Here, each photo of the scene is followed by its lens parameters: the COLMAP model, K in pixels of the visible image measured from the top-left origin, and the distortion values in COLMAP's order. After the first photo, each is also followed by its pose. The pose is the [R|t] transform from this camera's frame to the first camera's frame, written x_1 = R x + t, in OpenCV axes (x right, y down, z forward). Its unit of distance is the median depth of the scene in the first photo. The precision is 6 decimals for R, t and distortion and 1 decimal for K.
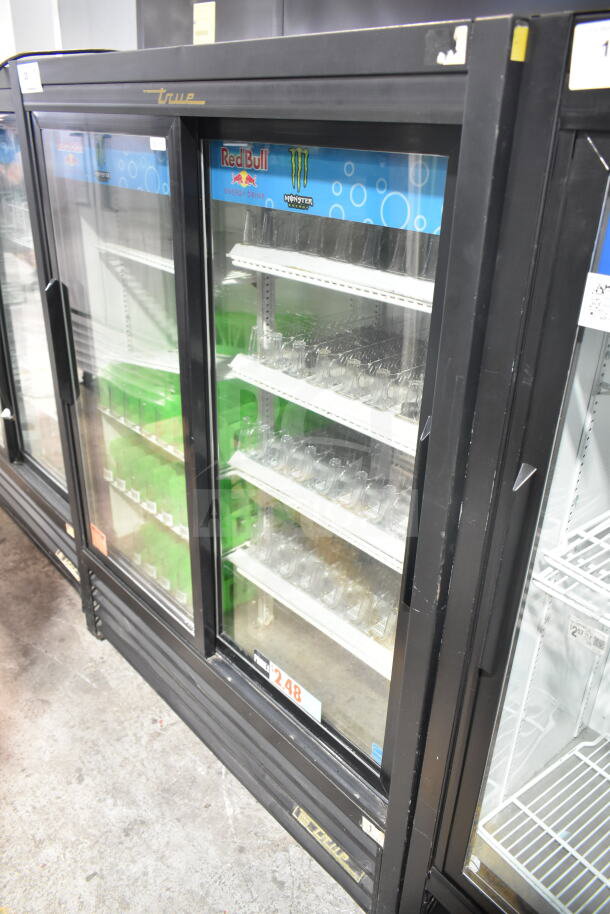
lens RADIAL K [[741.3, 0, 305.0], [0, 741.3, 457.0], [0, 0, 1]] dist [-0.000800, 0.014326]
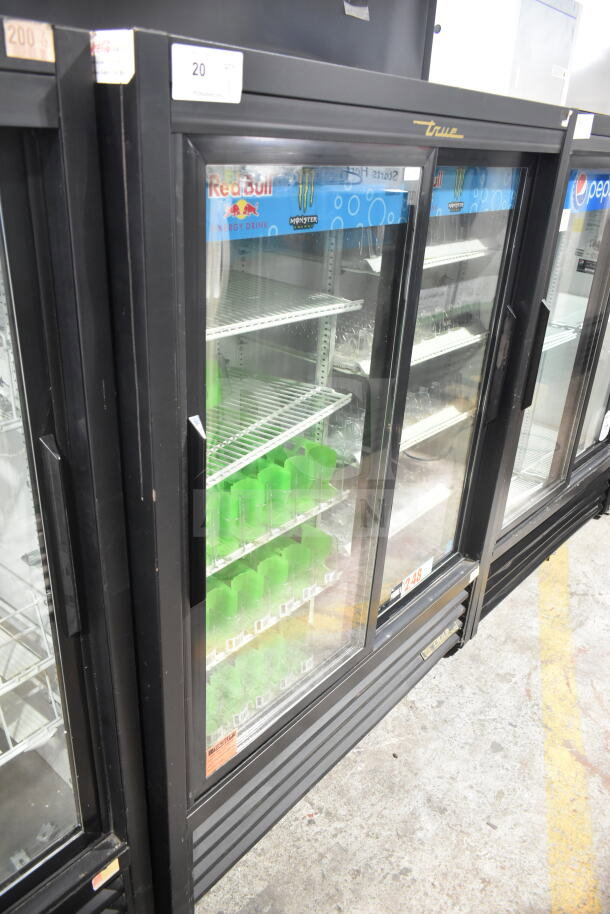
lens RADIAL K [[675.9, 0, 305.0], [0, 675.9, 457.0], [0, 0, 1]] dist [0.009118, -0.005444]
pose [[-0.152307, -0.426367, 0.891635, -1.039654], [0.383610, 0.805930, 0.450911, -0.517213], [-0.910849, 0.410717, 0.040810, 1.111038]]
